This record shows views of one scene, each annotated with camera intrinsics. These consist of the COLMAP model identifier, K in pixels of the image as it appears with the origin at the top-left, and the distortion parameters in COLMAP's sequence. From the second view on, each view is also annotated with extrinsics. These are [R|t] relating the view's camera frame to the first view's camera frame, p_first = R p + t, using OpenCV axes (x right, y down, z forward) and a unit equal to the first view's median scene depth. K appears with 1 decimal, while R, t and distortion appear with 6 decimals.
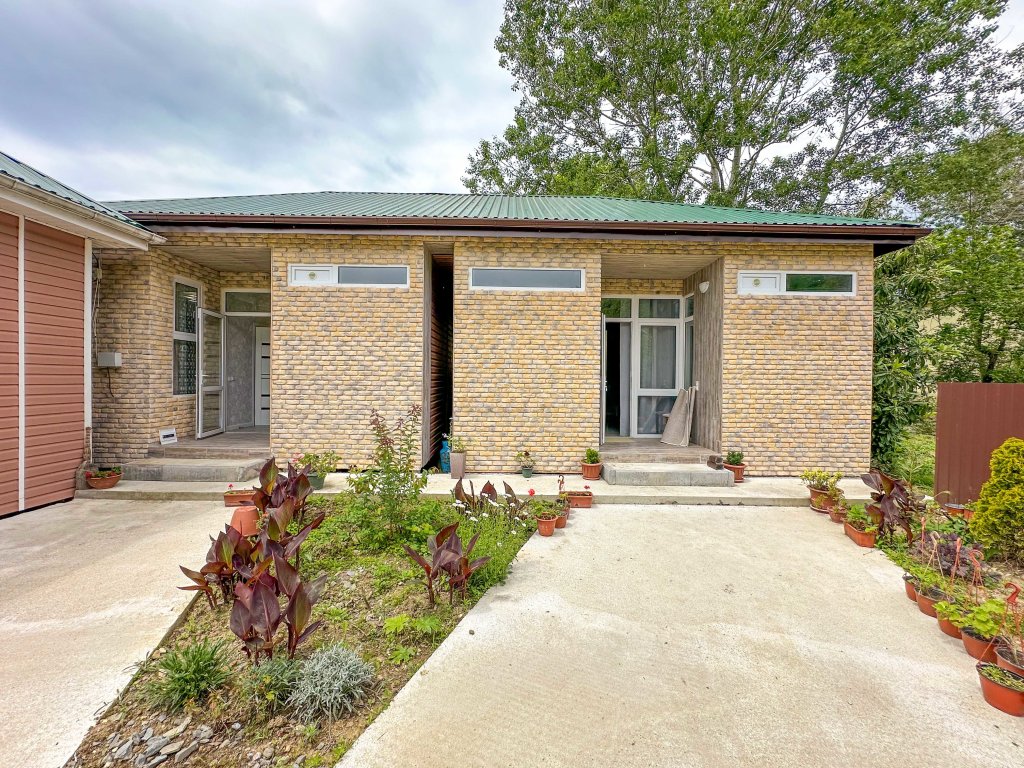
lens RADIAL K [[408.9, 0, 513.9], [0, 408.9, 382.4], [0, 0, 1]] dist [-0.002959, 0.000286]
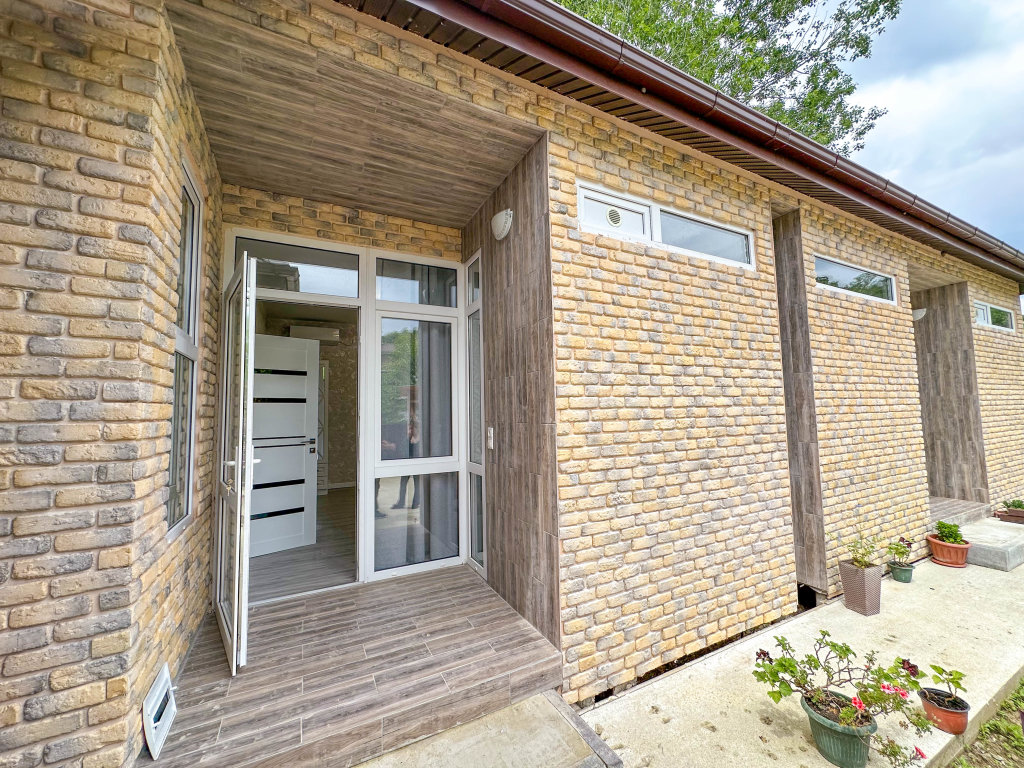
lens RADIAL K [[408.9, 0, 511.3], [0, 408.9, 383.5], [0, 0, 1]] dist [-0.002959, 0.000286]
pose [[0.890163, 0.002296, 0.455637, -0.803756], [0.036605, 0.996395, -0.076534, -0.051792], [-0.454170, 0.084806, 0.886869, 0.677216]]
